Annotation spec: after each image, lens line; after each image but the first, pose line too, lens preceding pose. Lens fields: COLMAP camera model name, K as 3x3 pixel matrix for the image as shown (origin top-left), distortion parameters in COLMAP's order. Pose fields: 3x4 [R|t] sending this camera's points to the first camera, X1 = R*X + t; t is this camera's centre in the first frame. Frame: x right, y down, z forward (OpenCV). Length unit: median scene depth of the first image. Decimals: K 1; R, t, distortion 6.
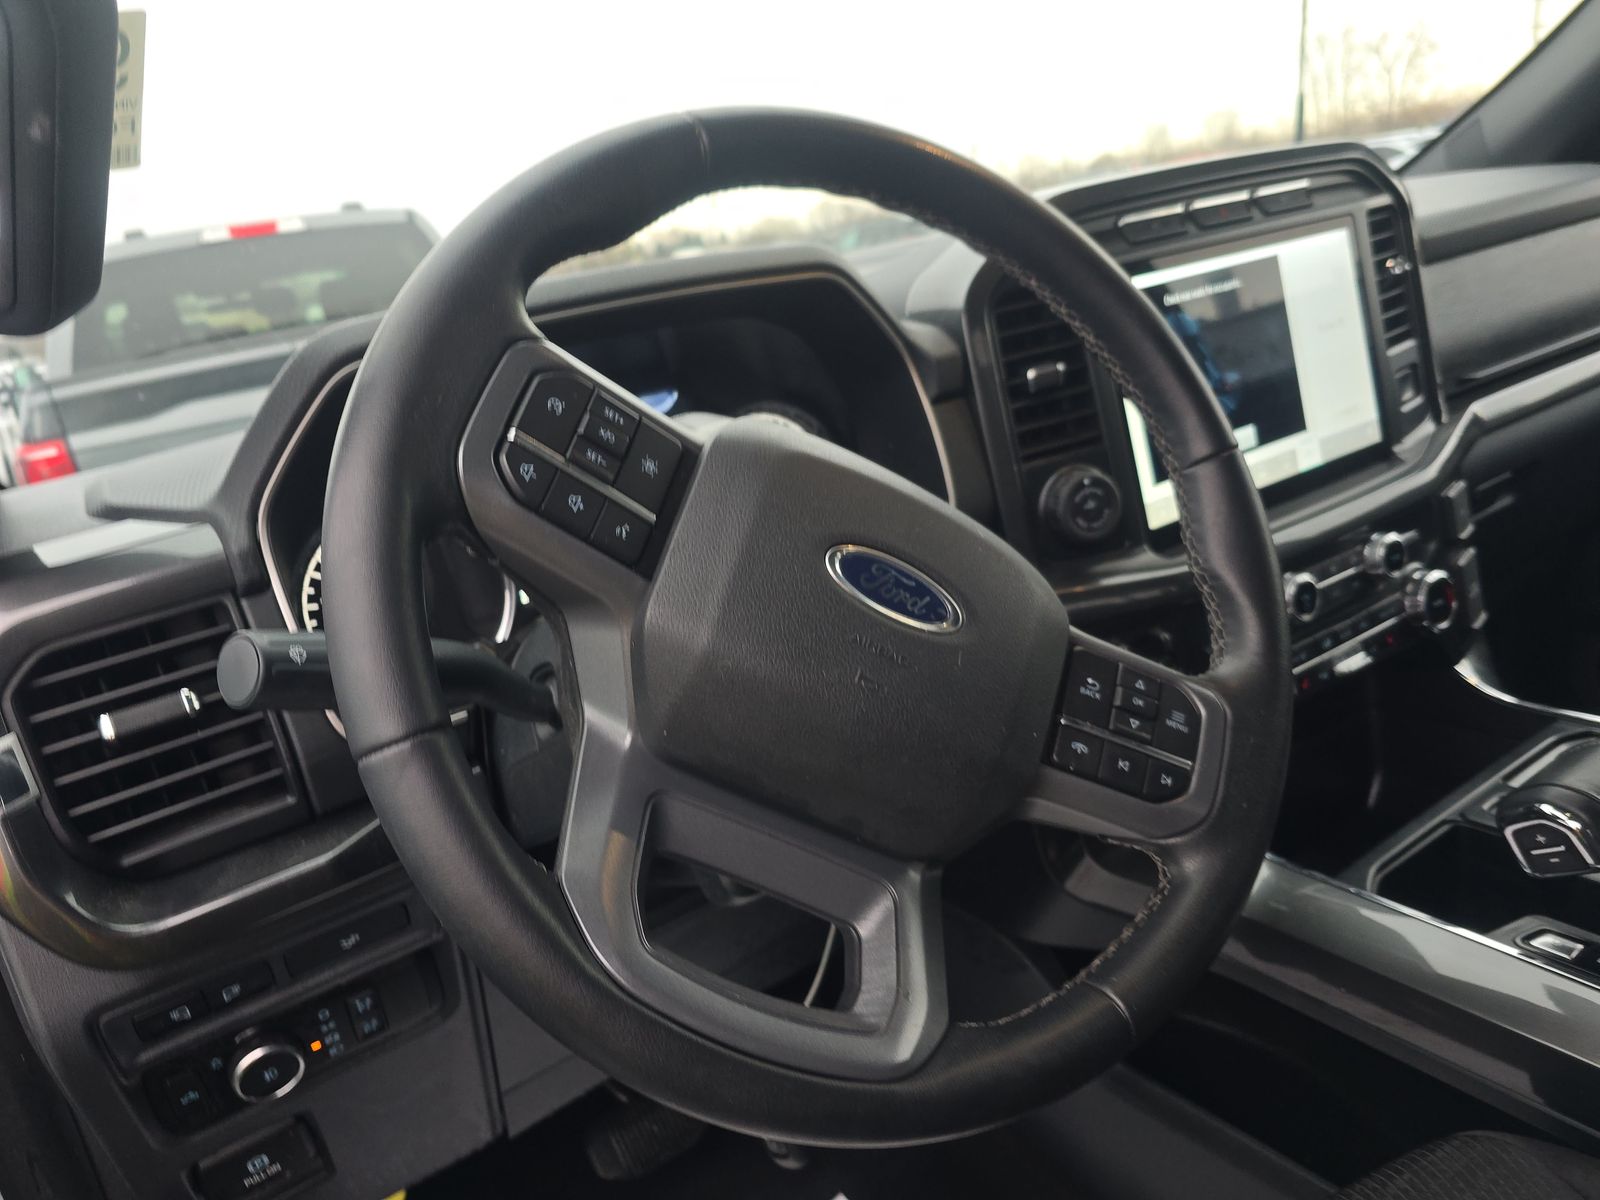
lens RADIAL K [[1077.7, 0, 800.0], [0, 1077.7, 600.0], [0, 0, 1]] dist [0.044581, -0.063153]
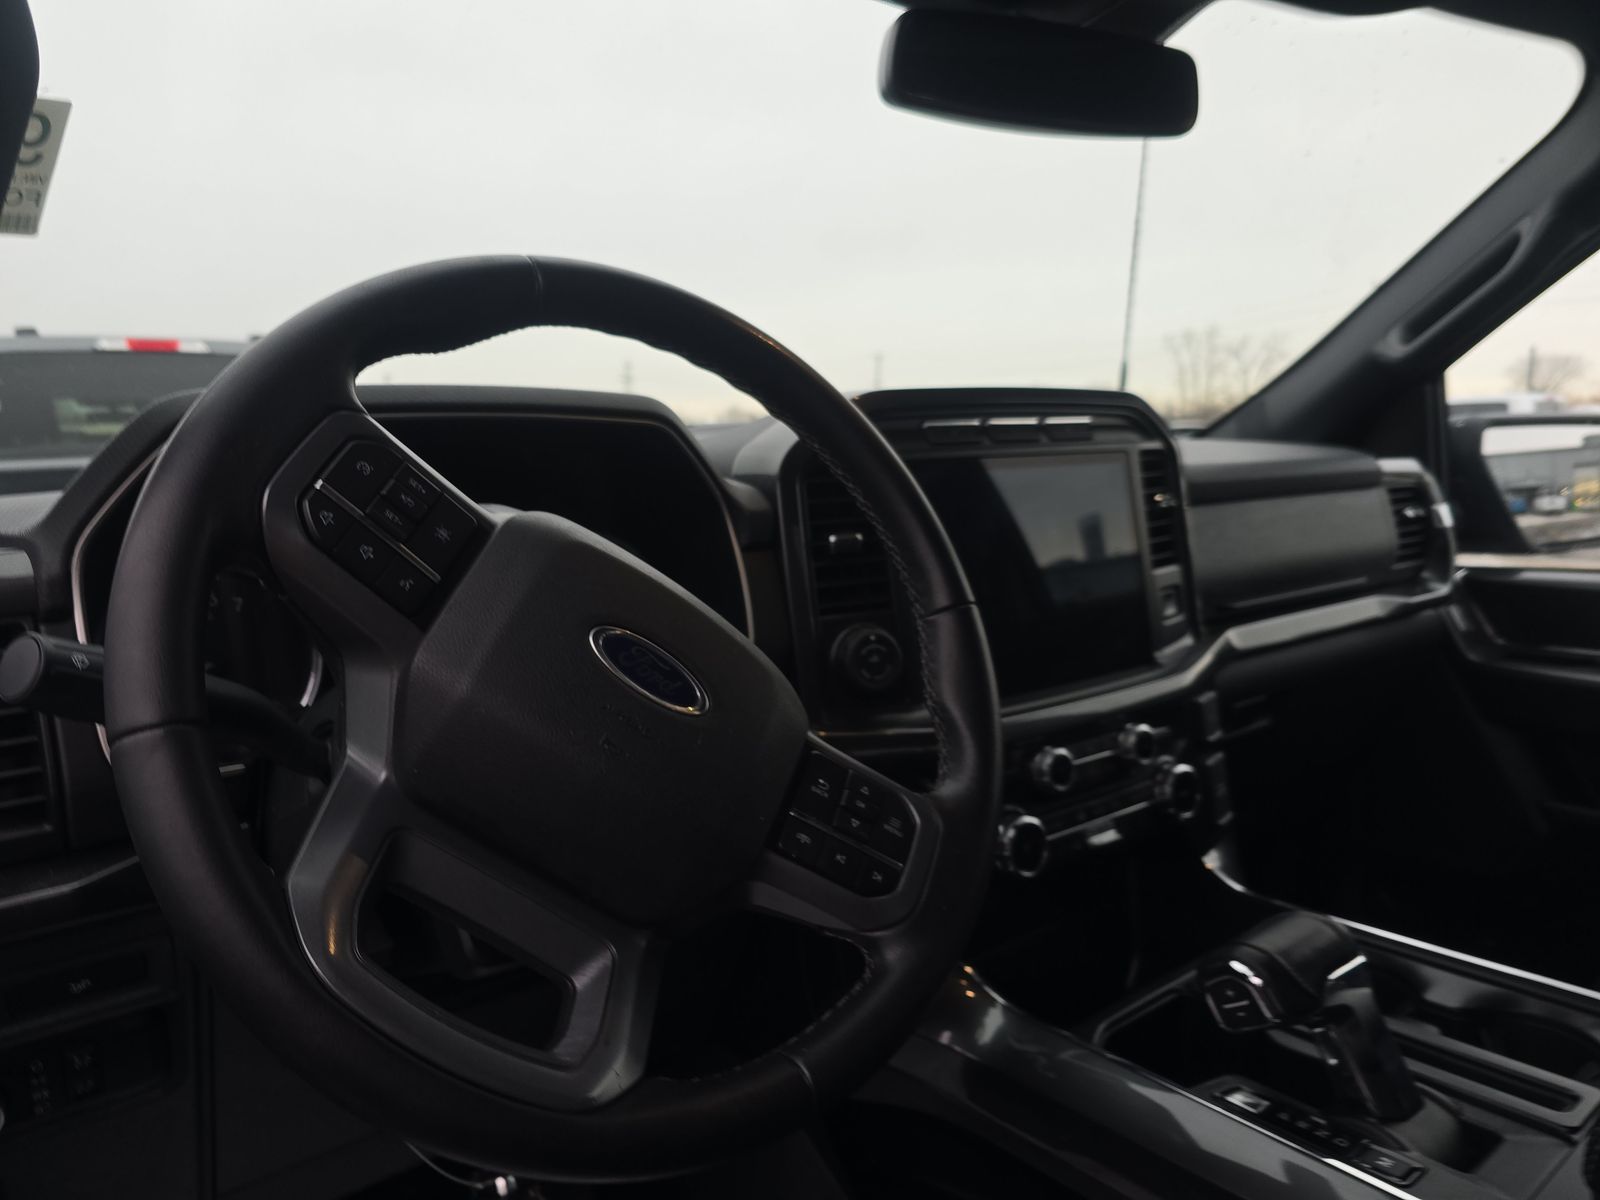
lens RADIAL K [[1077.7, 0, 800.0], [0, 1077.7, 600.0], [0, 0, 1]] dist [0.044581, -0.063153]
pose [[0.986883, 0.124195, 0.103143, 0.096828], [-0.103468, 0.977006, -0.186422, 0.092485], [-0.123924, 0.173304, 0.977041, -0.119105]]
